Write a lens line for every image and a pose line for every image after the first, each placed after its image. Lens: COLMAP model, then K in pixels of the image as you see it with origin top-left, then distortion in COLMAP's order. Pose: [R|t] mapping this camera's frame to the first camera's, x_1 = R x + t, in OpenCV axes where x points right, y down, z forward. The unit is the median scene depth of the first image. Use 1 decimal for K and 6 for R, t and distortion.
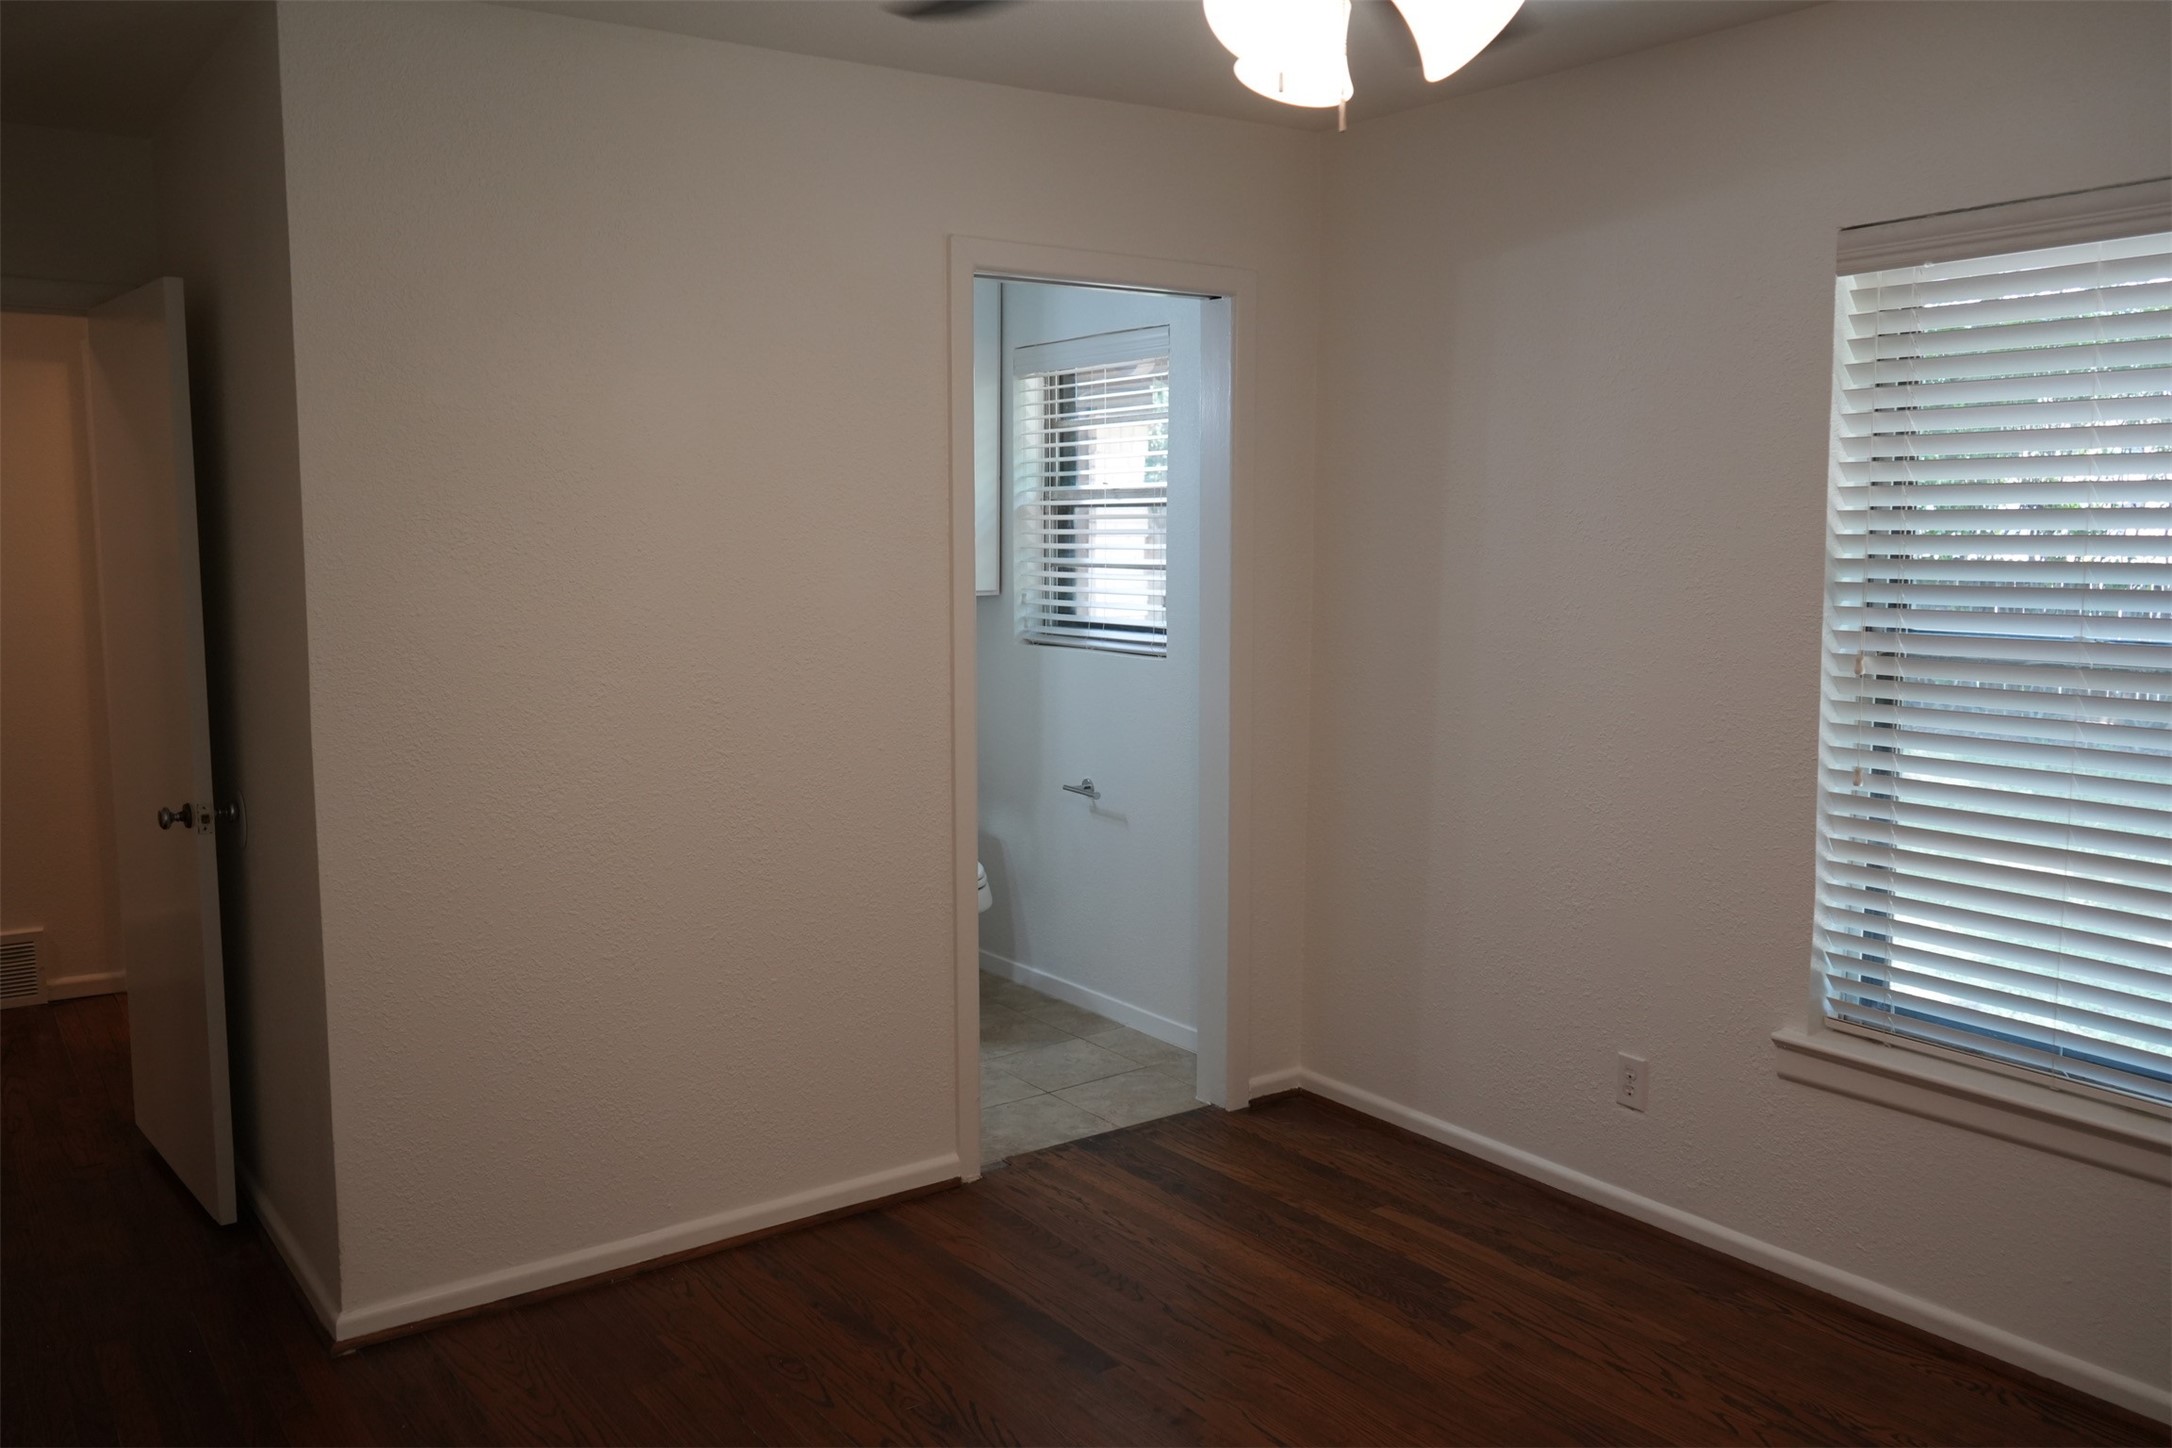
lens RADIAL K [[1729.1, 0, 1086.6], [0, 1729.1, 720.4], [0, 0, 1]] dist [-0.017113, 0.019360]
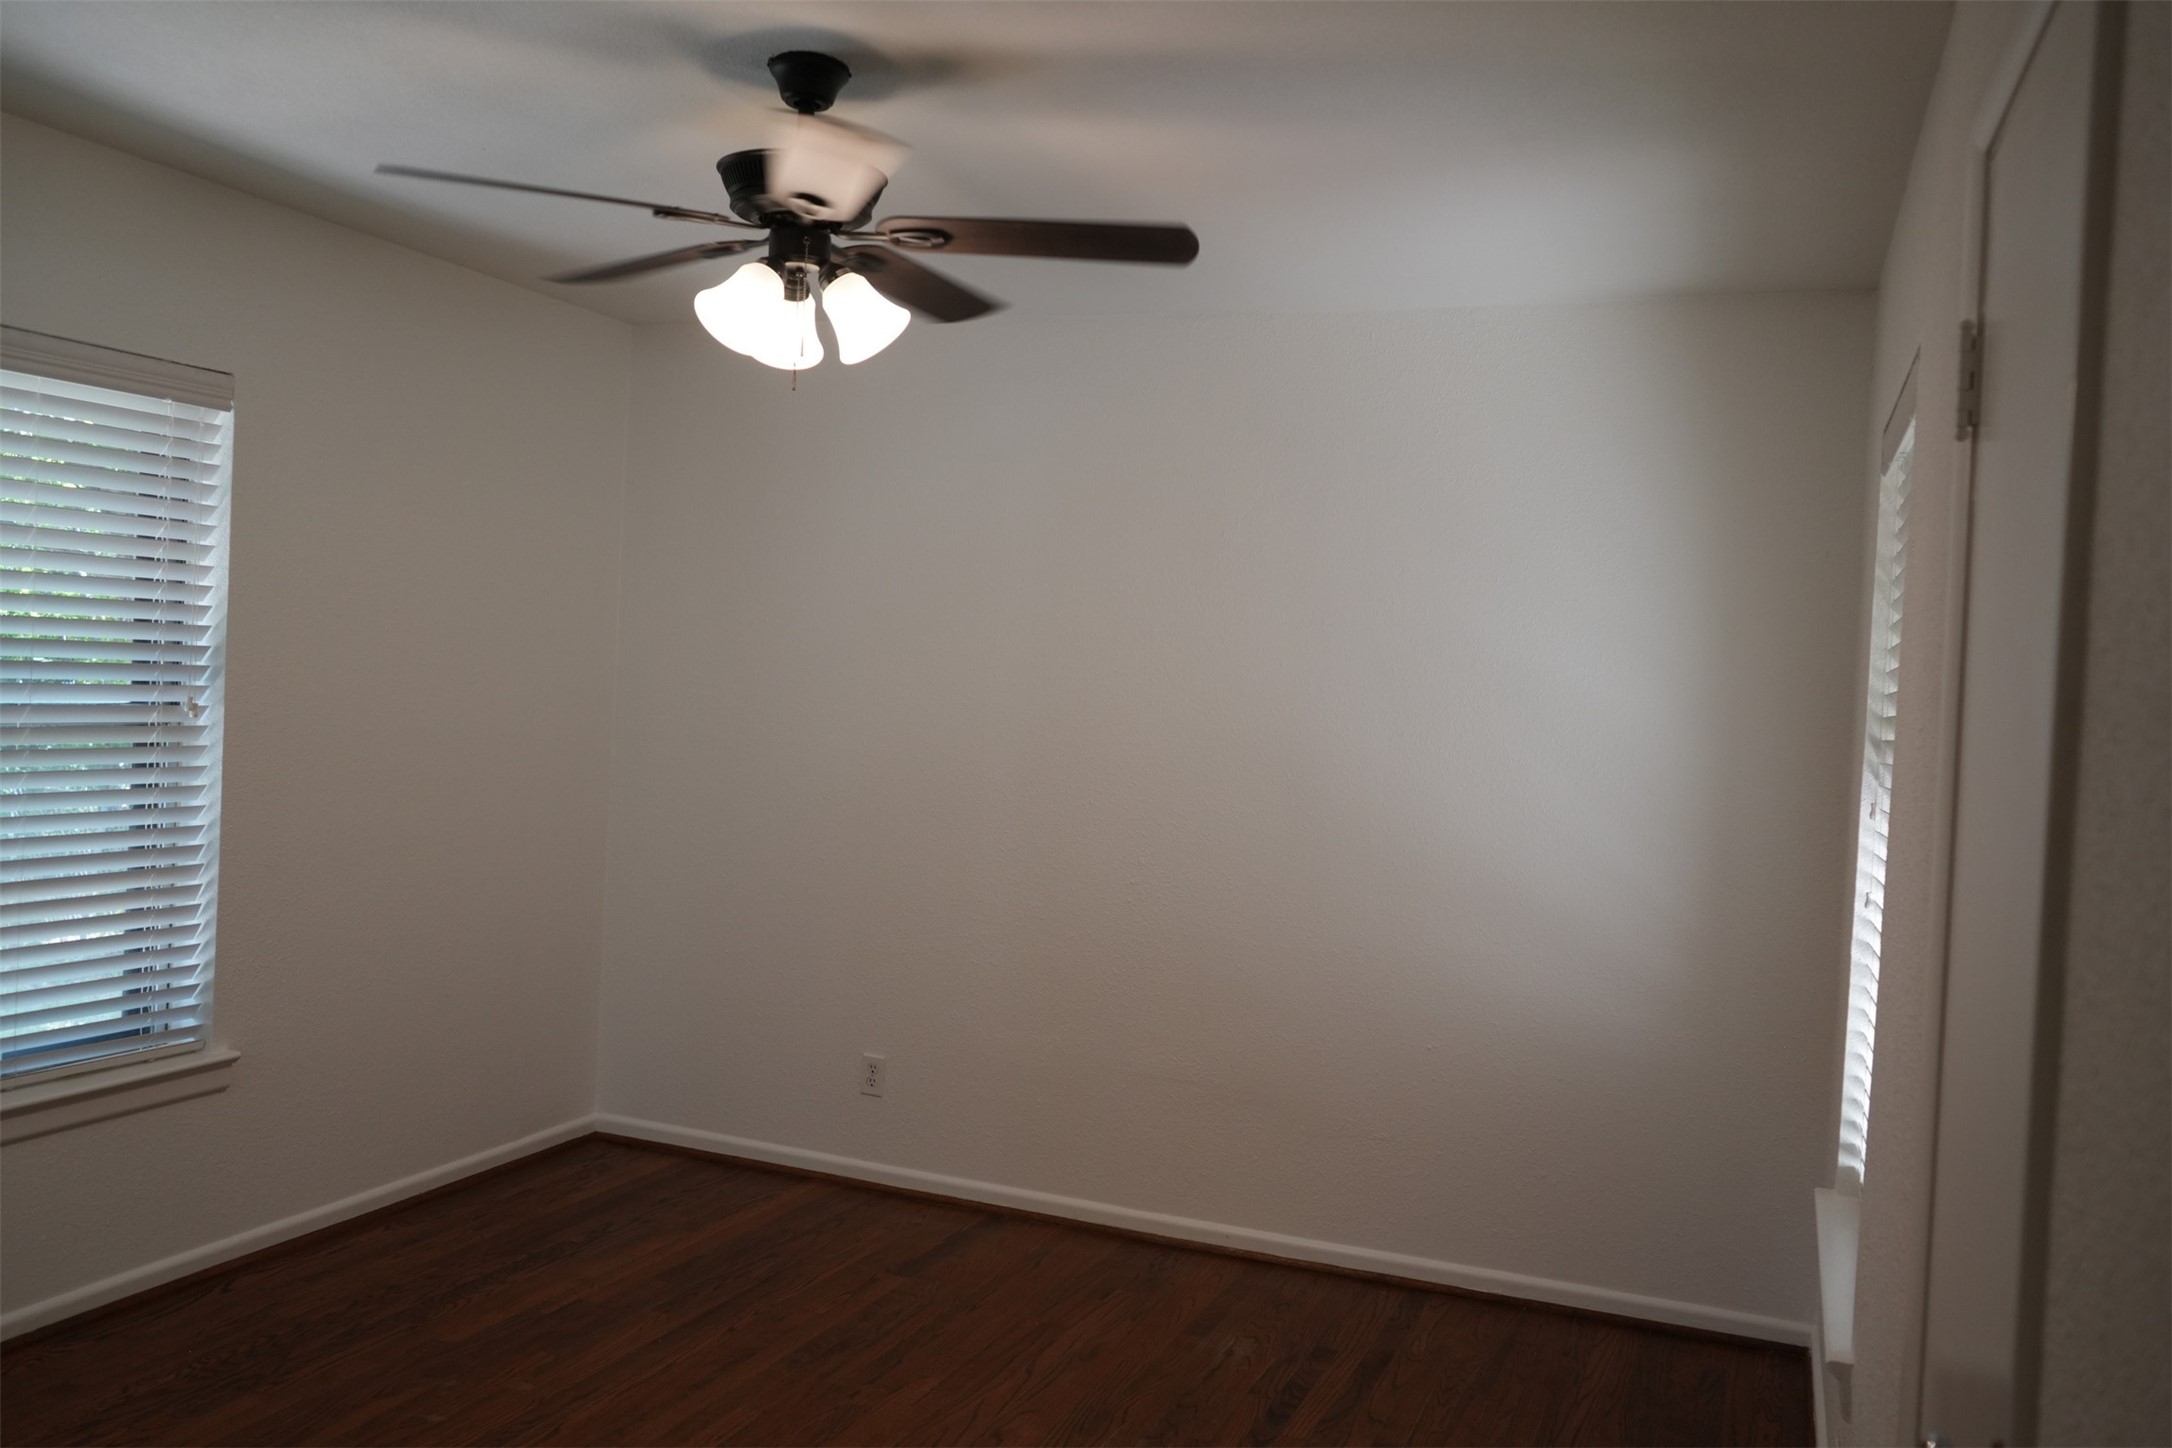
lens RADIAL K [[1729.1, 0, 1085.8], [0, 1729.1, 727.3], [0, 0, 1]] dist [-0.017113, 0.019360]
pose [[-0.532746, -0.061919, 0.844007, -0.835361], [0.026536, 0.995607, 0.089790, -0.120654], [-0.845859, 0.070232, -0.528763, 1.034064]]
